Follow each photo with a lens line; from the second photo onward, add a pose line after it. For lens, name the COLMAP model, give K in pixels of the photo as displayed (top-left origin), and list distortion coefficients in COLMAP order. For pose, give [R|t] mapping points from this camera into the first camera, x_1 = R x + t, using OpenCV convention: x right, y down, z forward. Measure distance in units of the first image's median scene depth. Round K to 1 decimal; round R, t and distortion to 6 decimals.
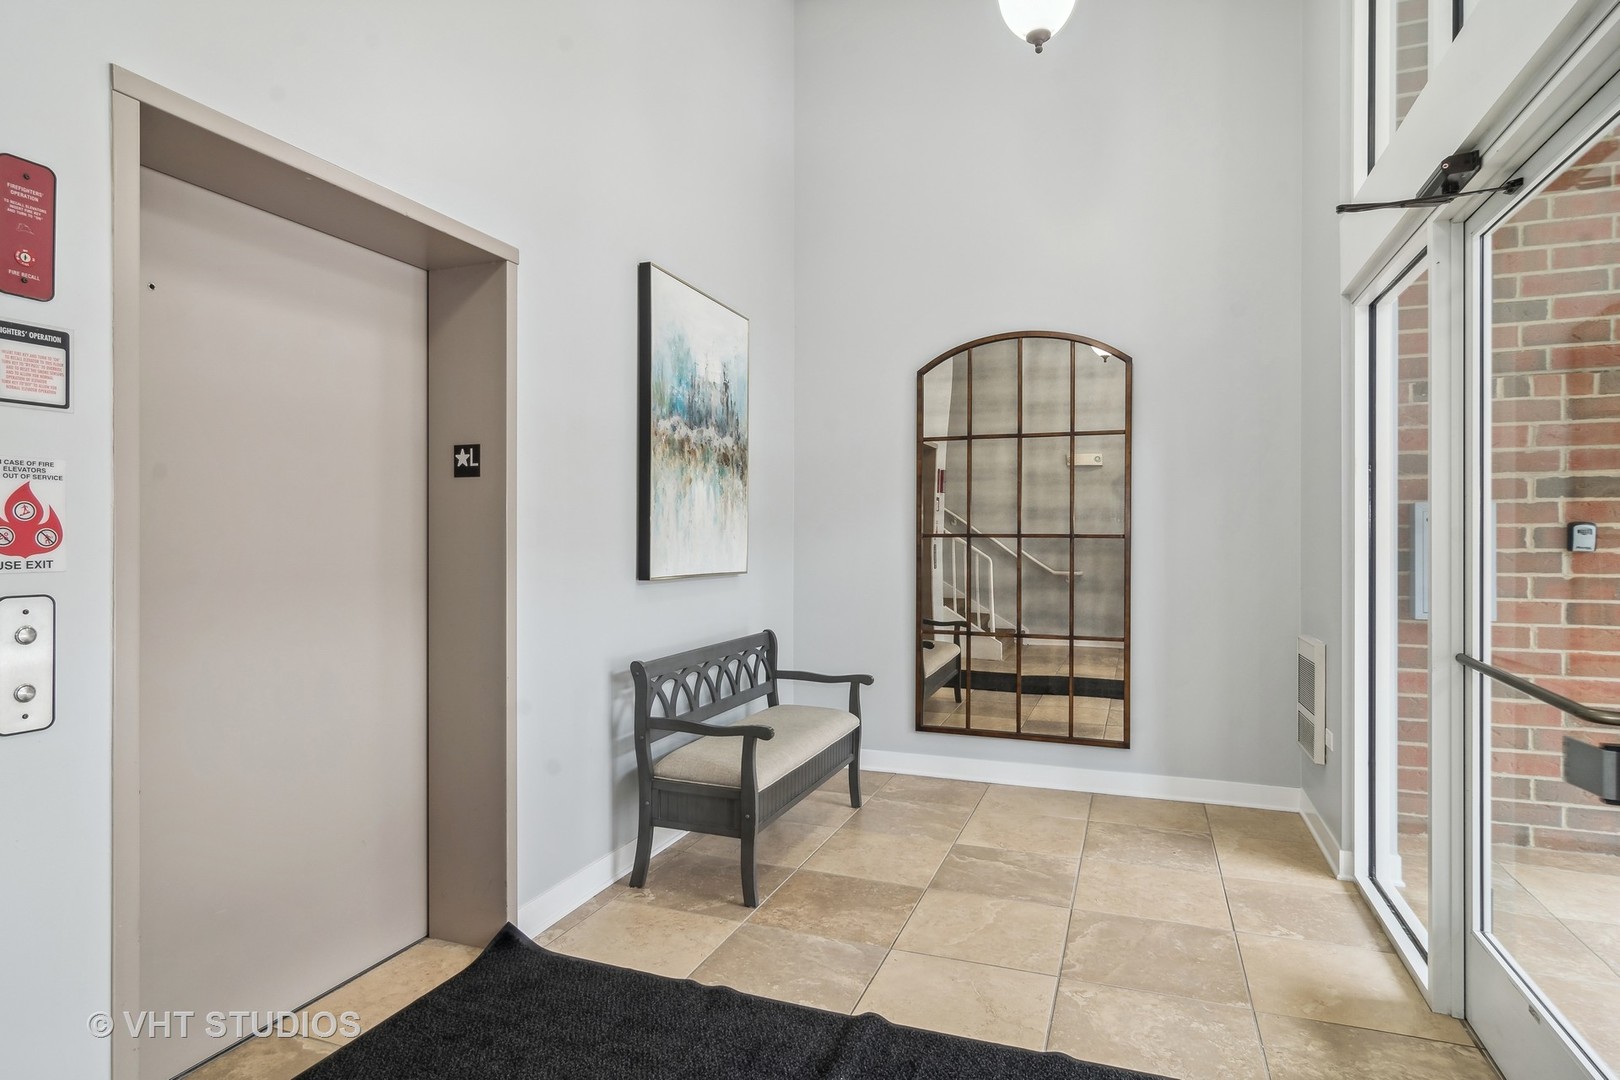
lens RADIAL K [[887.3, 0, 805.3], [0, 887.3, 533.5], [0, 0, 1]] dist [-0.001983, 0.003379]
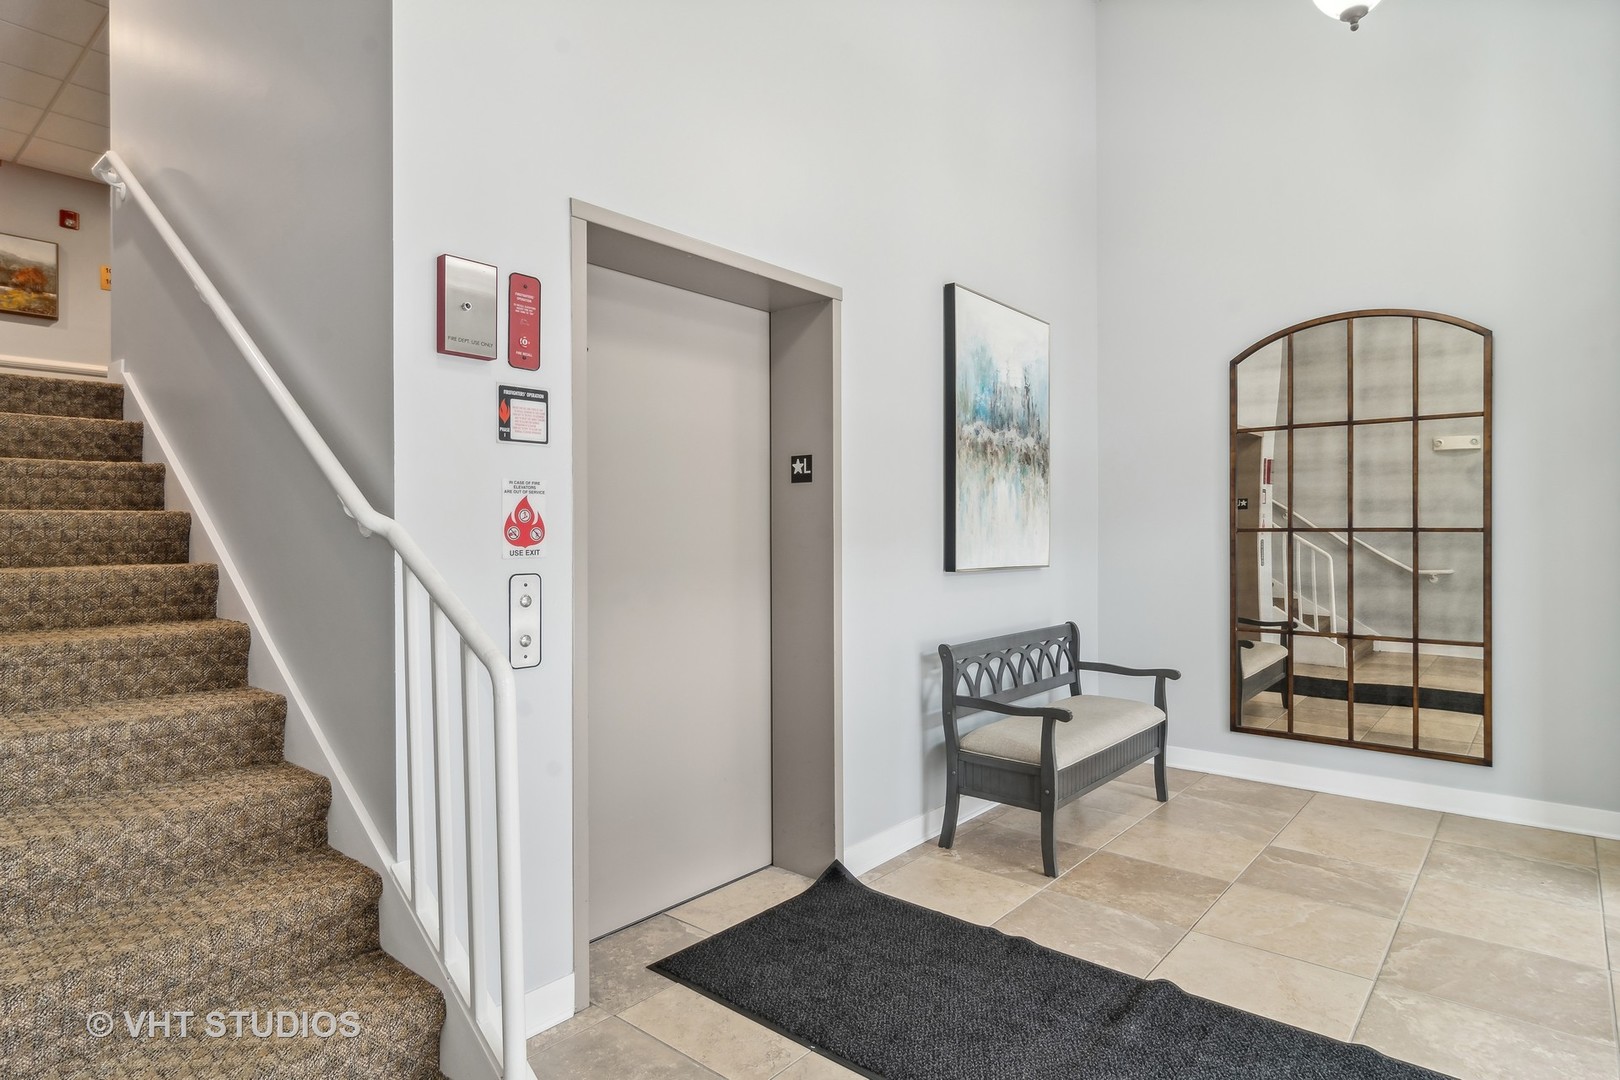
lens RADIAL K [[887.3, 0, 800.4], [0, 887.3, 530.6], [0, 0, 1]] dist [-0.001983, 0.003379]
pose [[0.939668, -0.004441, -0.342059, 0.021349], [0.004811, 0.999988, 0.000233, 0.000502], [0.342054, -0.001865, 0.939678, -0.104071]]
